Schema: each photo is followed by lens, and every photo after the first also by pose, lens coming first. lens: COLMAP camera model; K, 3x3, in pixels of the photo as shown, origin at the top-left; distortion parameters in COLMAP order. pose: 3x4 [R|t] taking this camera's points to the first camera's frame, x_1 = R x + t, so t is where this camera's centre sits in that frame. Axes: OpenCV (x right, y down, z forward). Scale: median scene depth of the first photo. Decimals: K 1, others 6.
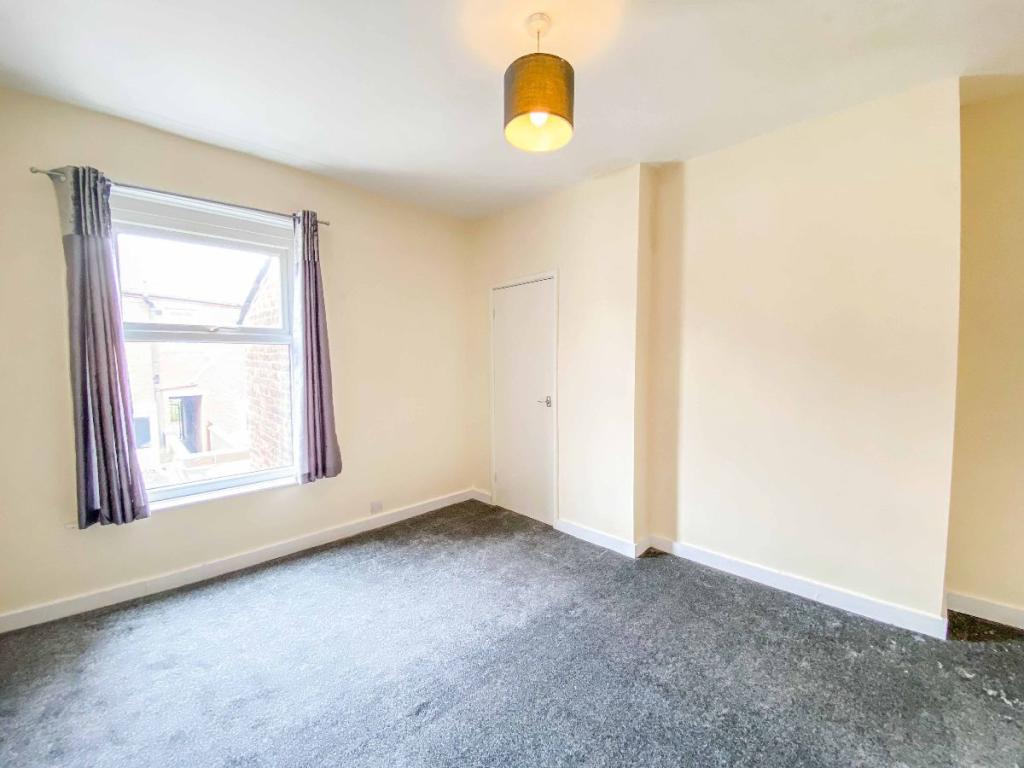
lens RADIAL K [[417.0, 0, 509.5], [0, 417.0, 381.5], [0, 0, 1]] dist [0.011454, -0.017220]
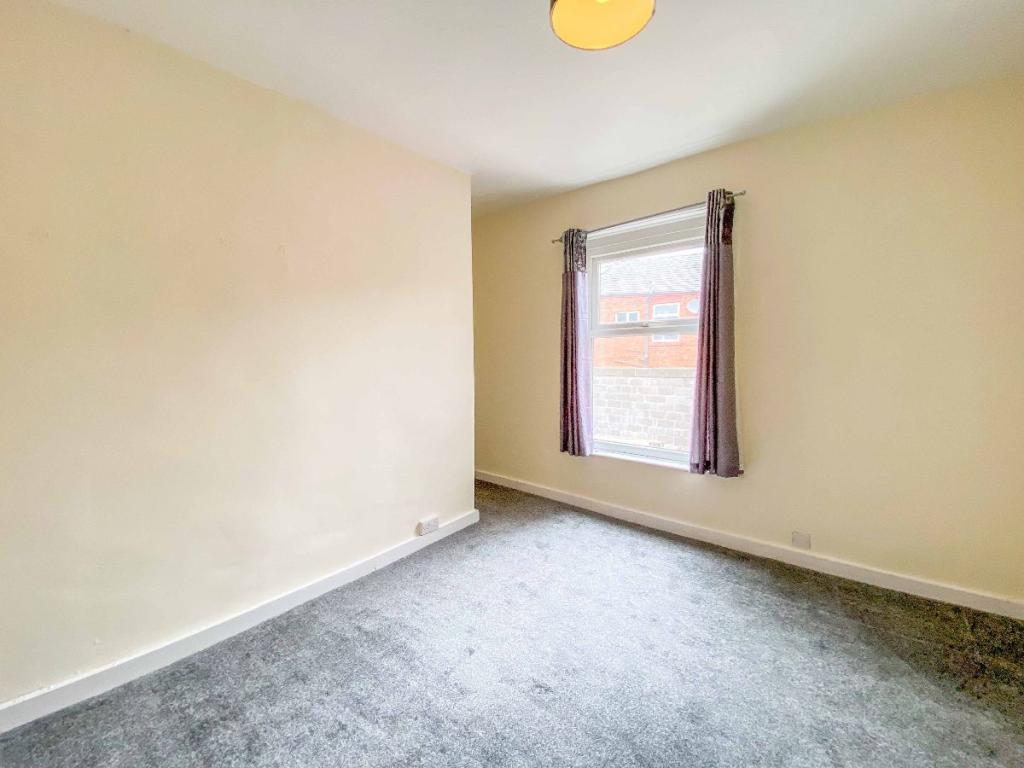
lens RADIAL K [[417.0, 0, 509.5], [0, 417.0, 381.5], [0, 0, 1]] dist [0.011454, -0.017220]
pose [[0.092675, 0.066526, -0.993472, 0.460749], [-0.041165, 0.997168, 0.062933, -0.017721], [0.994845, 0.035064, 0.095151, 0.480647]]
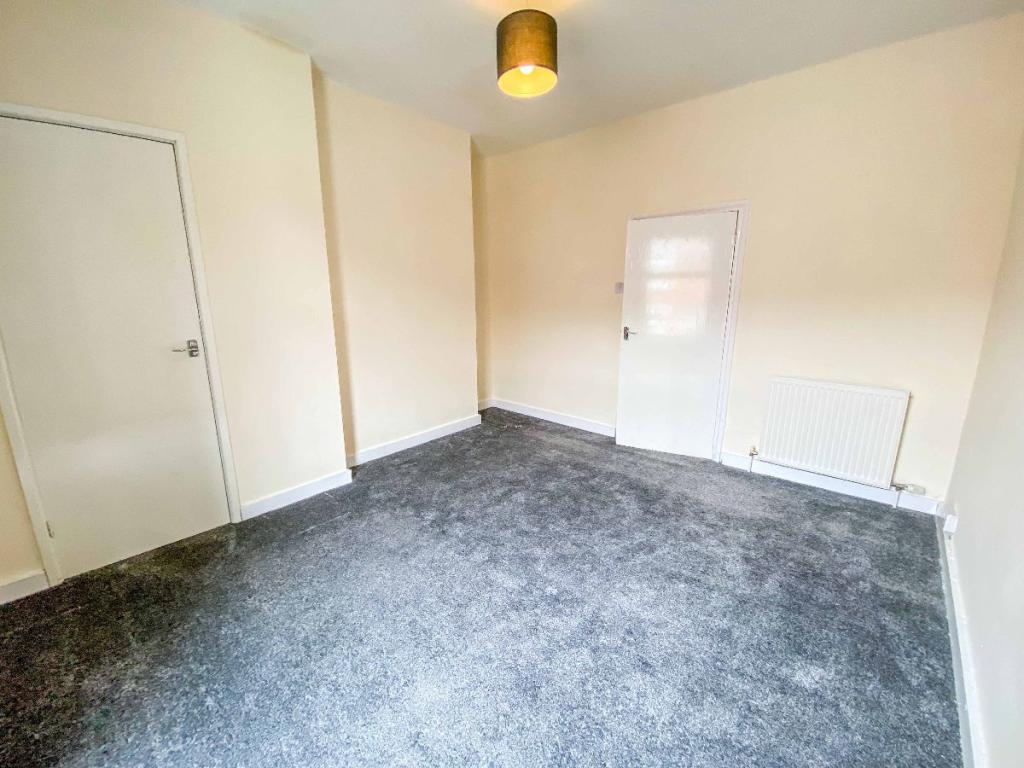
lens RADIAL K [[417.0, 0, 509.5], [0, 417.0, 381.5], [0, 0, 1]] dist [0.011454, -0.017220]
pose [[-0.030142, -0.212913, 0.976606, -0.705066], [0.074123, 0.973884, 0.214607, -0.004493], [-0.996793, 0.078858, -0.013573, 0.666332]]
